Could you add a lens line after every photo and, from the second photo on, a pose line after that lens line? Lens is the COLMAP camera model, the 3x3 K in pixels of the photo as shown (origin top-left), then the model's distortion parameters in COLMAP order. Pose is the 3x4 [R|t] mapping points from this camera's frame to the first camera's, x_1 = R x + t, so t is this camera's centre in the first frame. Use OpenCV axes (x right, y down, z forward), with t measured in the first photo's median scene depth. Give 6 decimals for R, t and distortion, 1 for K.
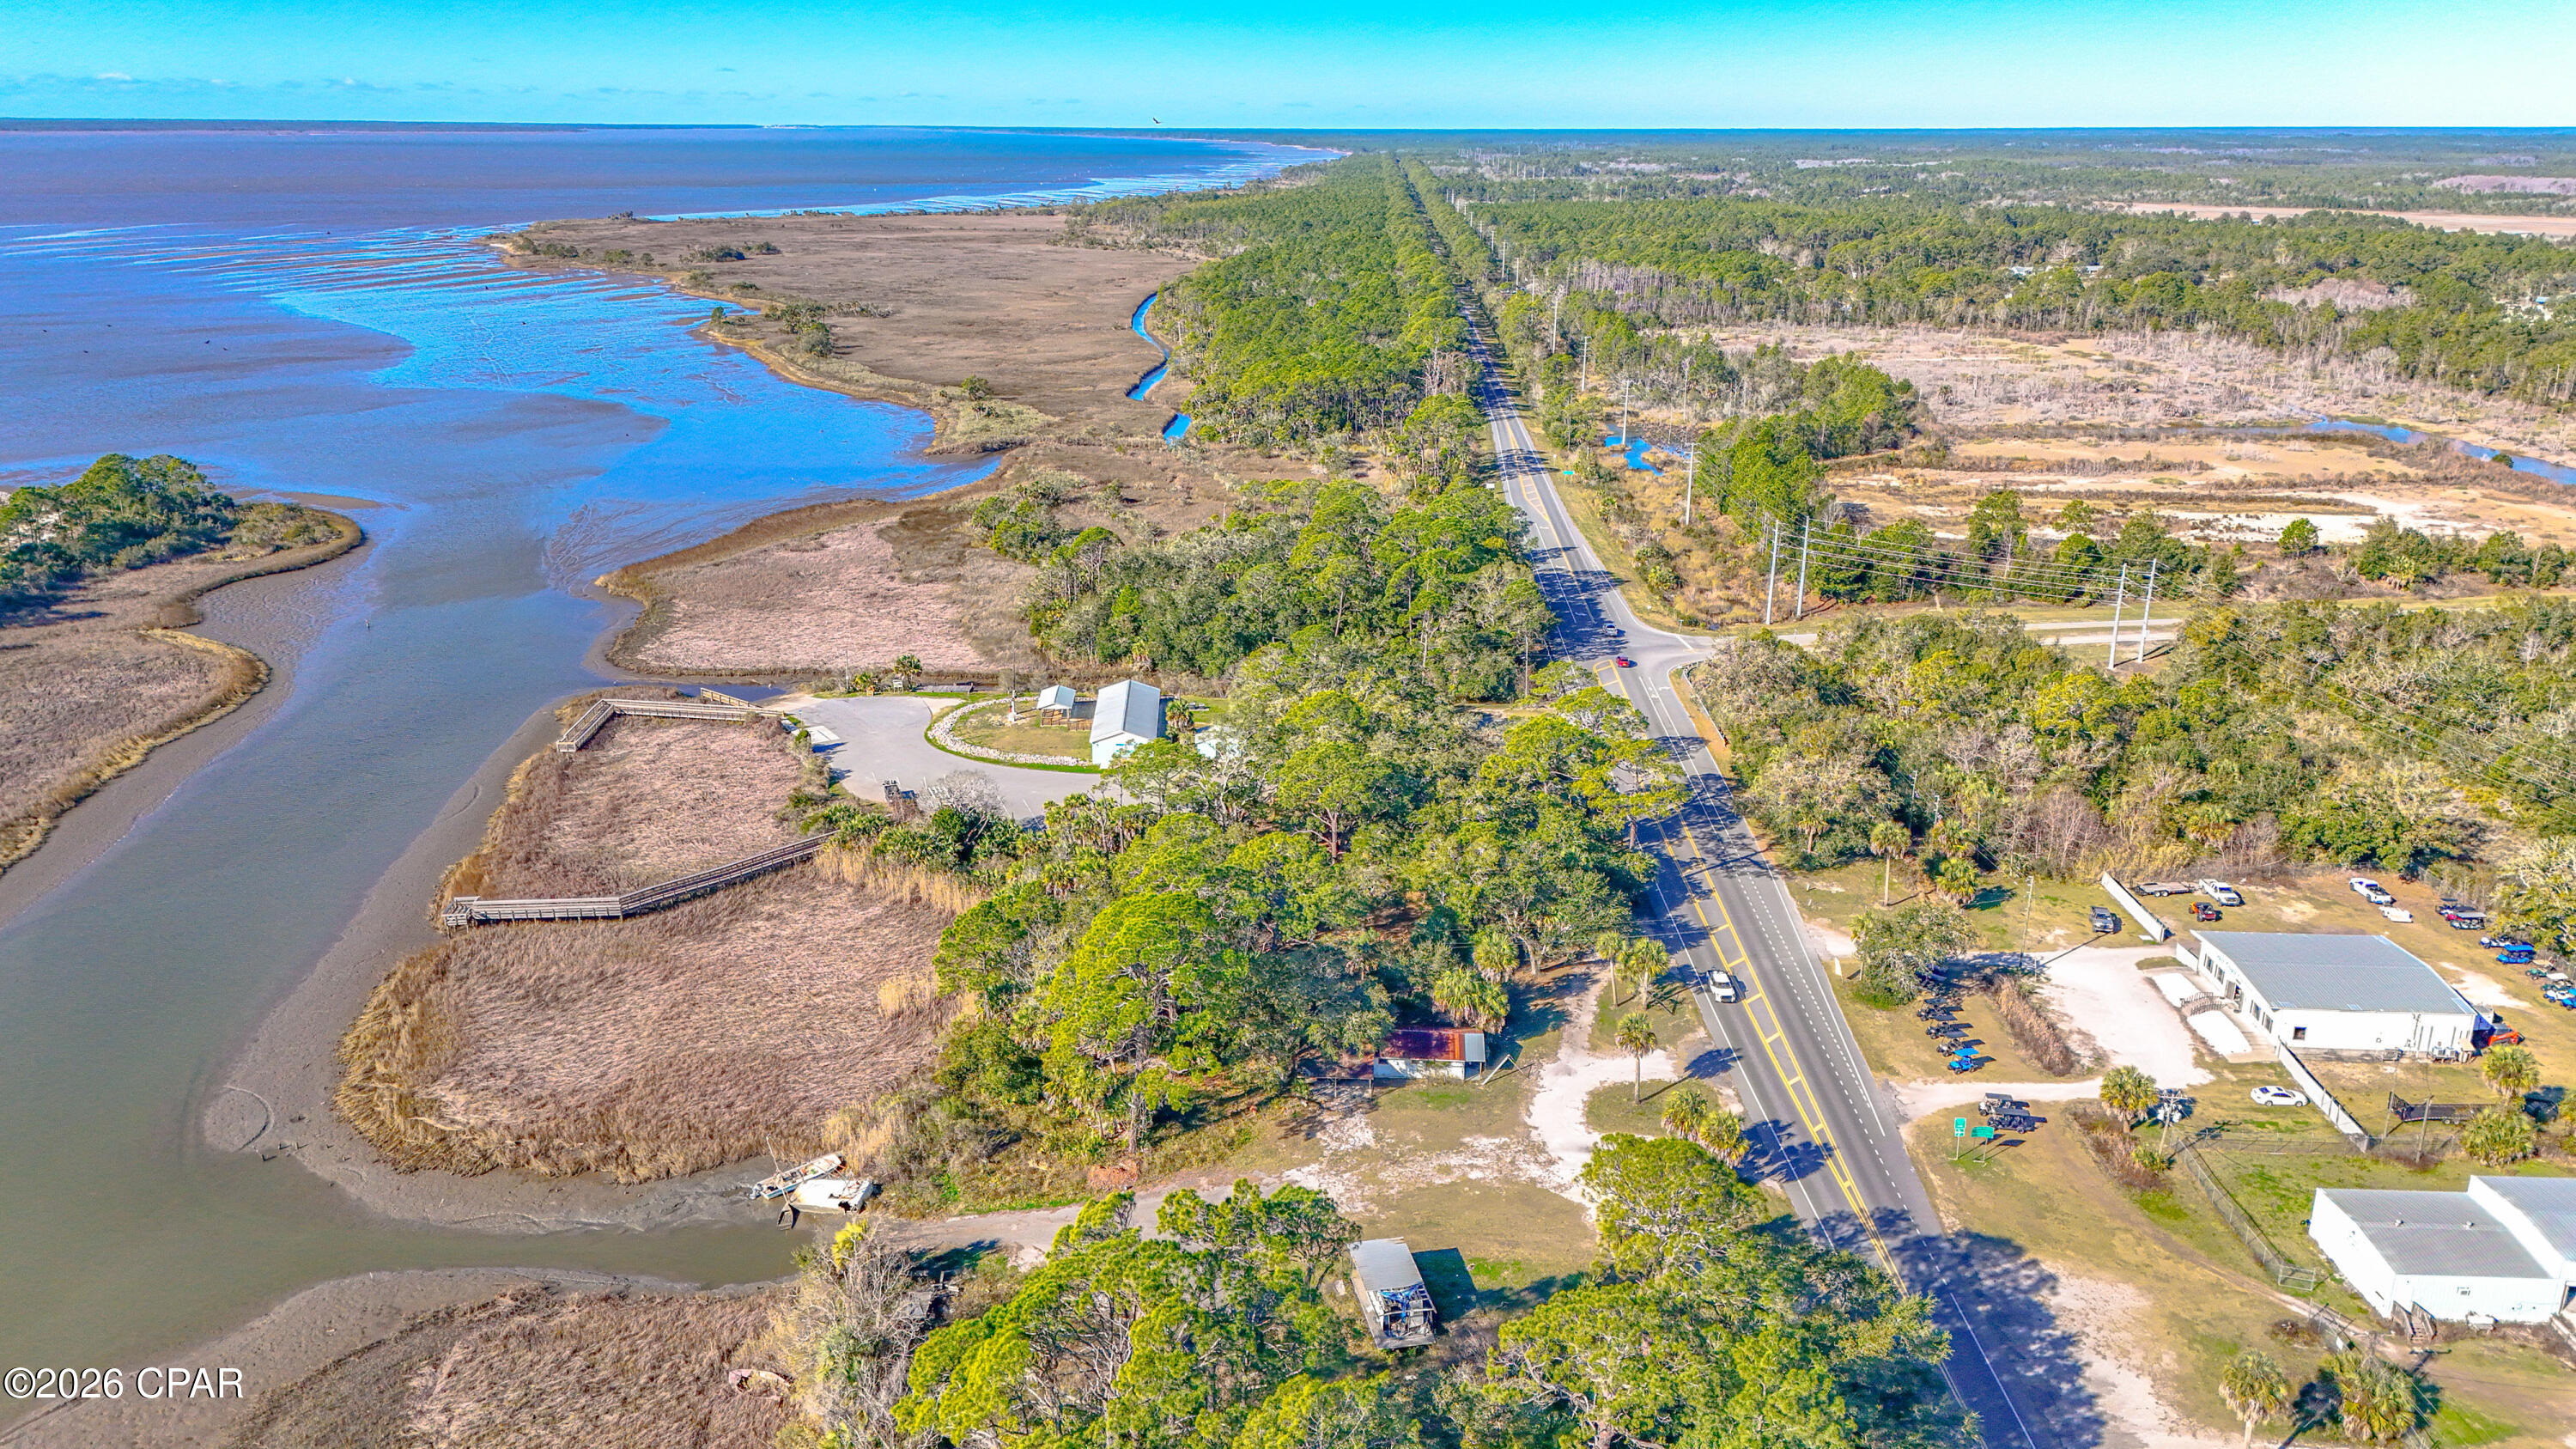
lens RADIAL K [[1873.2, 0, 1283.2], [0, 1873.2, 727.9], [0, 0, 1]] dist [0.088211, -0.087019]
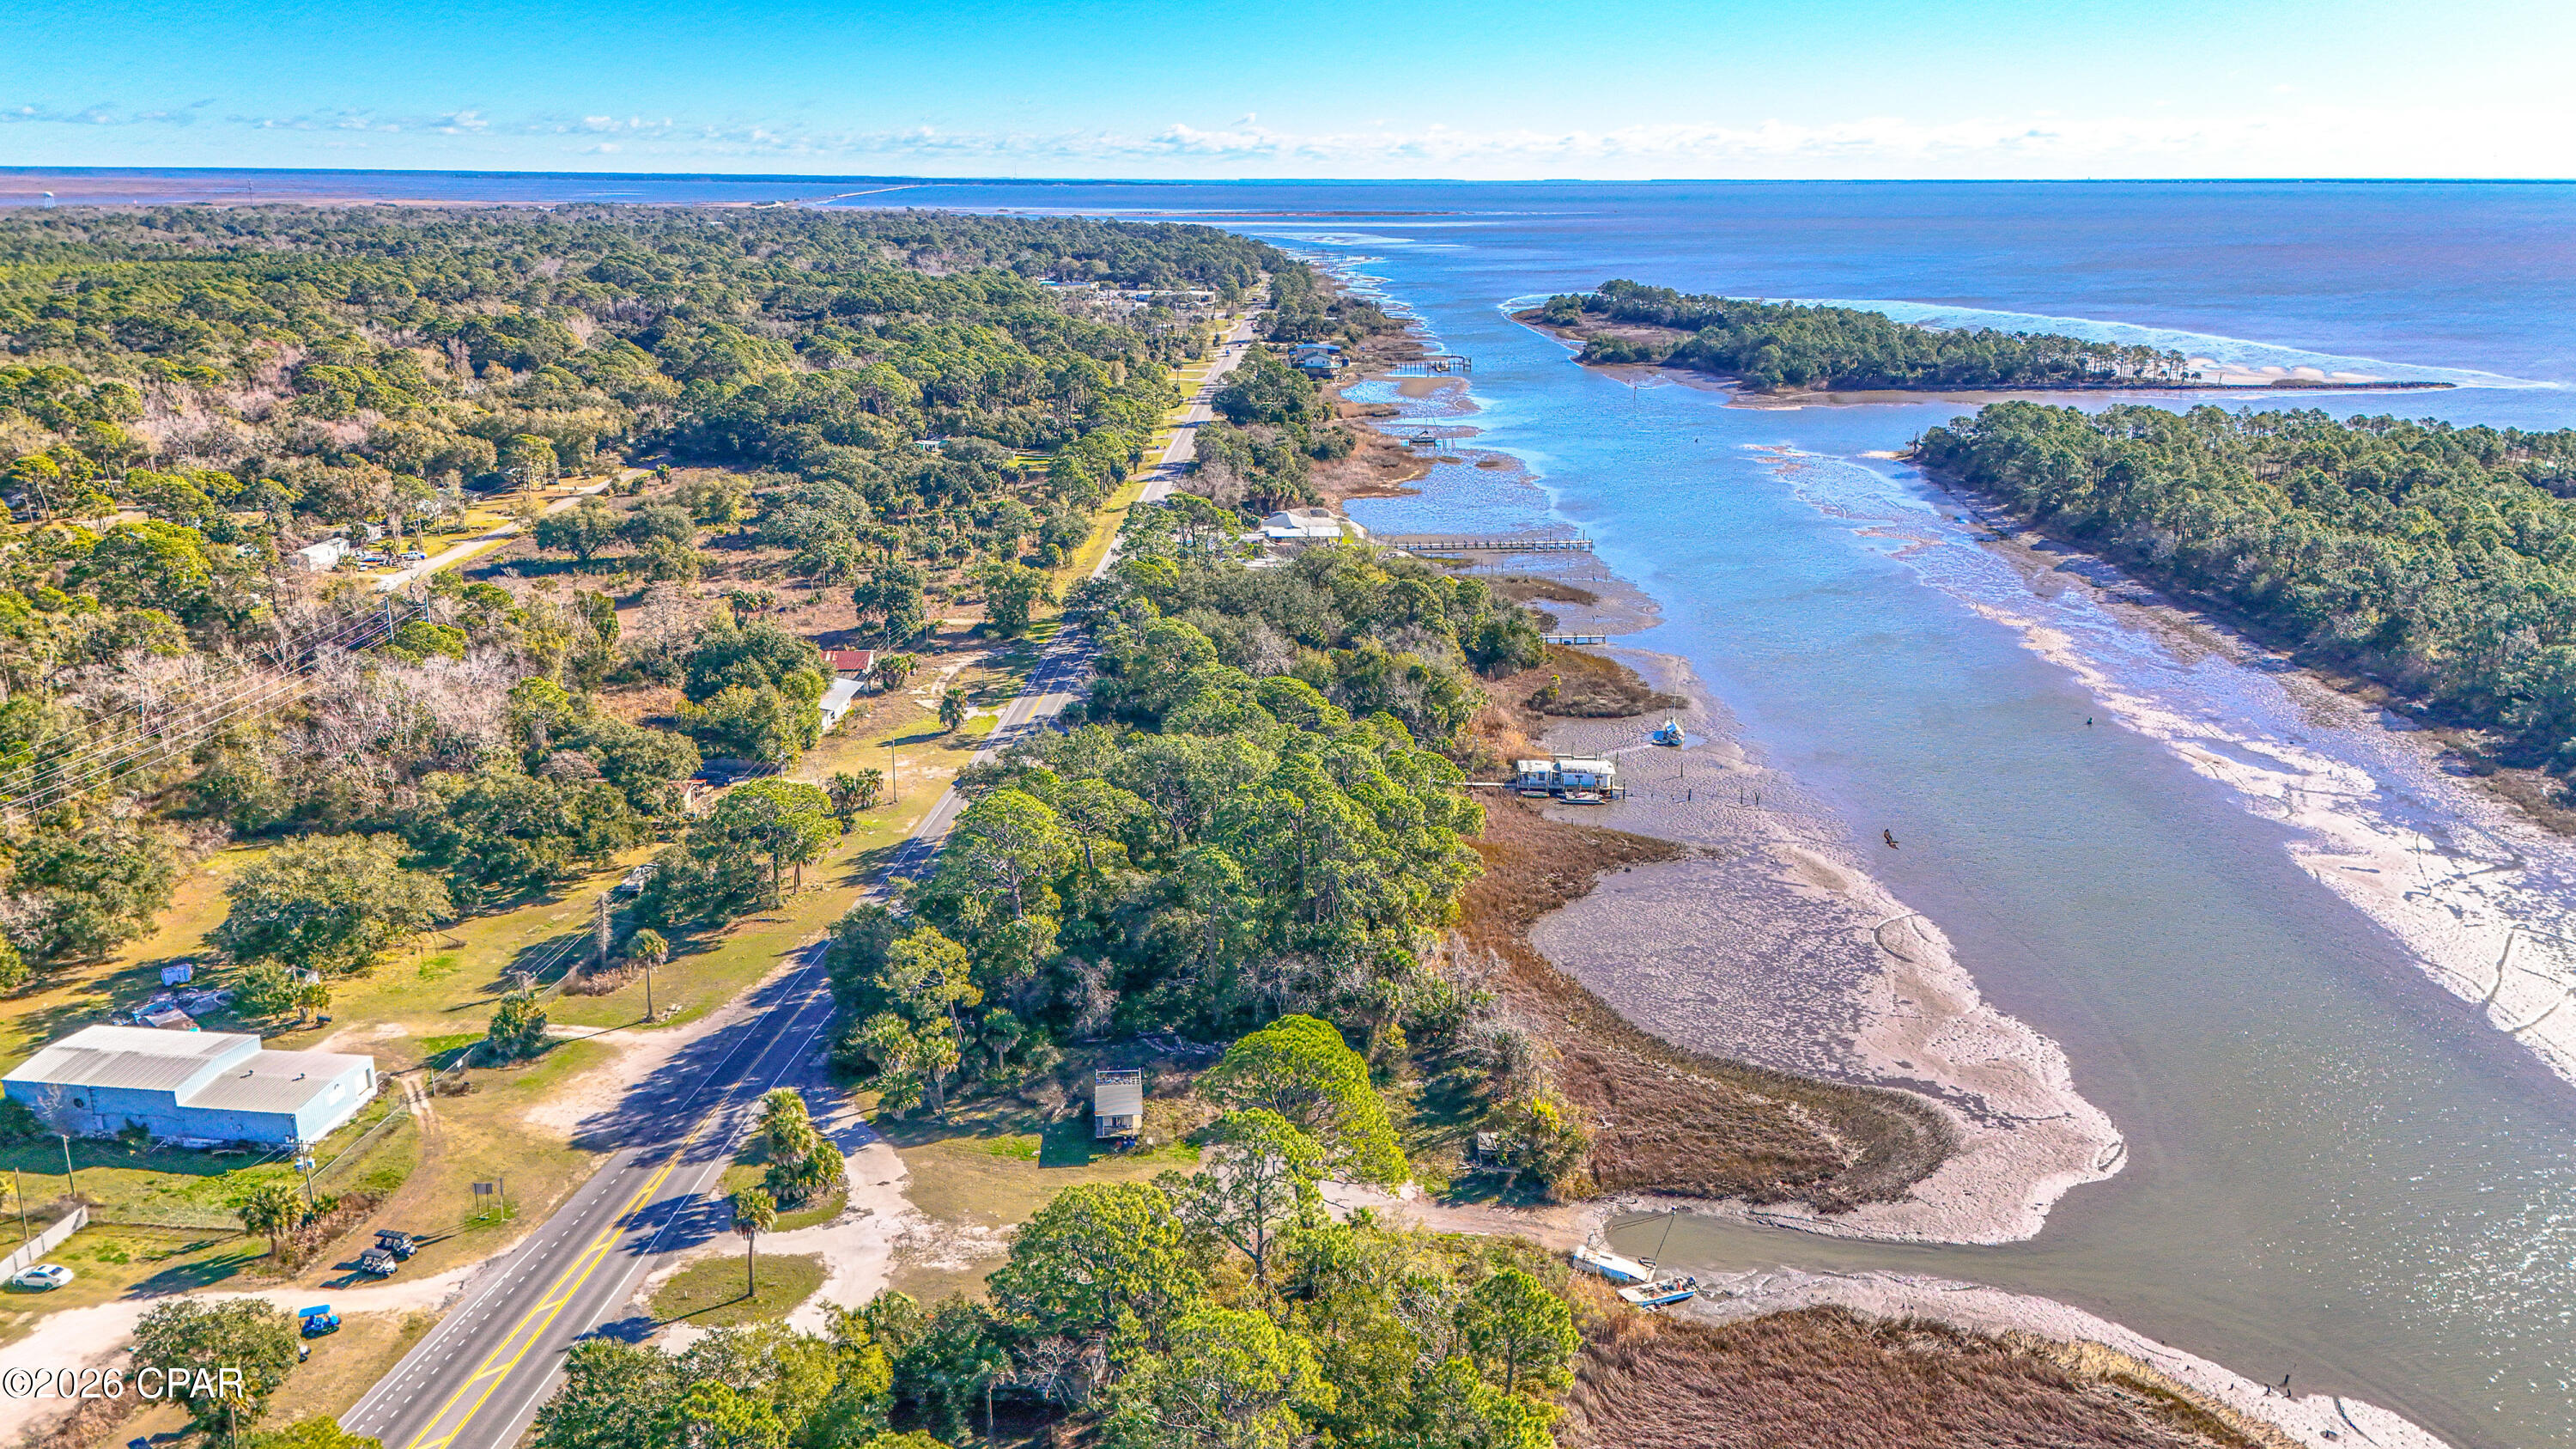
lens RADIAL K [[1873.2, 0, 1283.2], [0, 1873.2, 727.9], [0, 0, 1]] dist [0.088211, -0.087019]
pose [[-0.994594, -0.036061, 0.097380, -0.110610], [0.024884, 0.827680, 0.560648, -0.408116], [-0.100817, 0.560040, -0.822308, 1.222479]]
